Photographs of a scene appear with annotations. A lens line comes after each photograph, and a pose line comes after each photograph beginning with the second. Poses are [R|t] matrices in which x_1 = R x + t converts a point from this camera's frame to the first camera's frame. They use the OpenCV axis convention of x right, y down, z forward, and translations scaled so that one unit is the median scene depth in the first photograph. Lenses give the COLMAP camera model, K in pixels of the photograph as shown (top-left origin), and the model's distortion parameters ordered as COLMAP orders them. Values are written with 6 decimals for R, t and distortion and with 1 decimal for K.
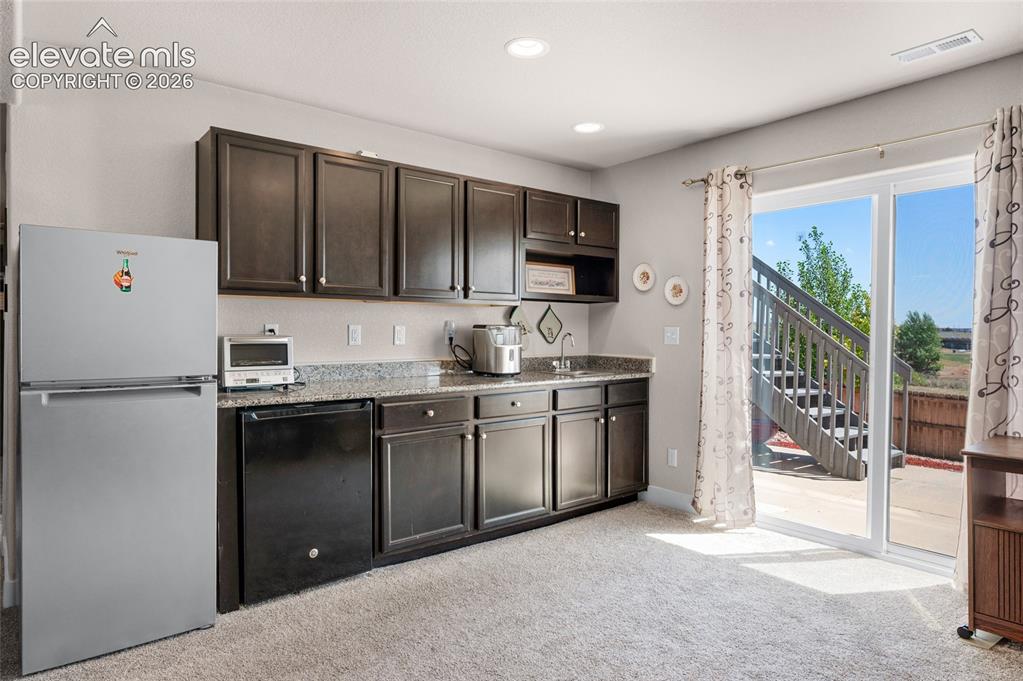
lens RADIAL K [[622.5, 0, 496.6], [0, 622.5, 339.8], [0, 0, 1]] dist [0.003793, -0.002609]
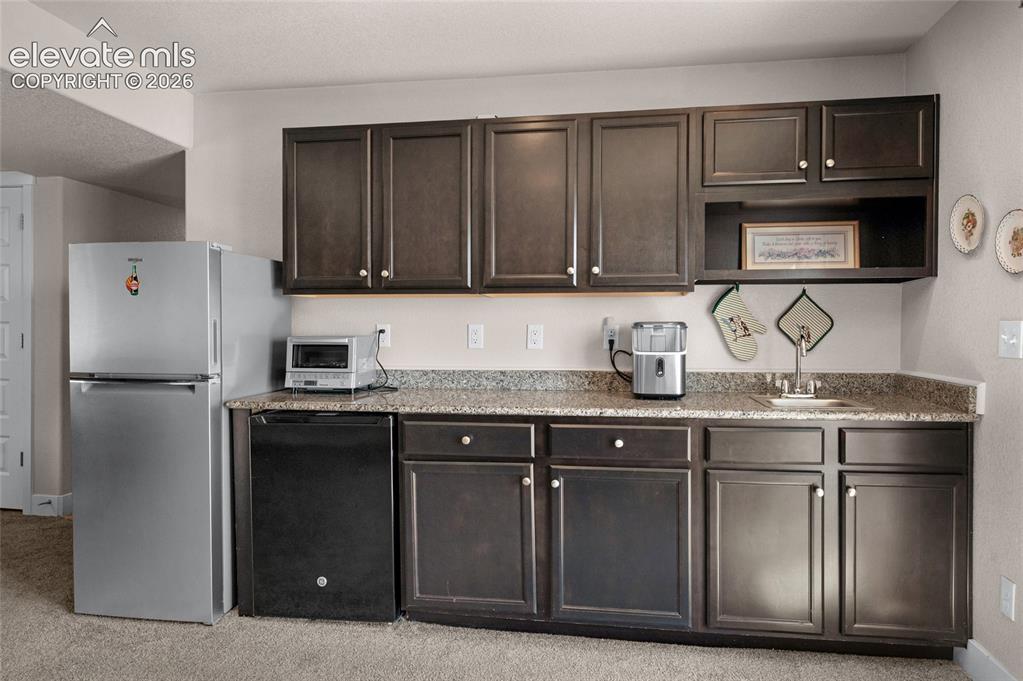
lens RADIAL K [[622.5, 0, 504.4], [0, 622.5, 339.6], [0, 0, 1]] dist [0.003793, -0.002609]
pose [[0.686134, 0.005075, -0.727458, 0.406237], [-0.010147, 0.999945, -0.002594, -0.001301], [0.727405, 0.009161, 0.686148, 0.445274]]
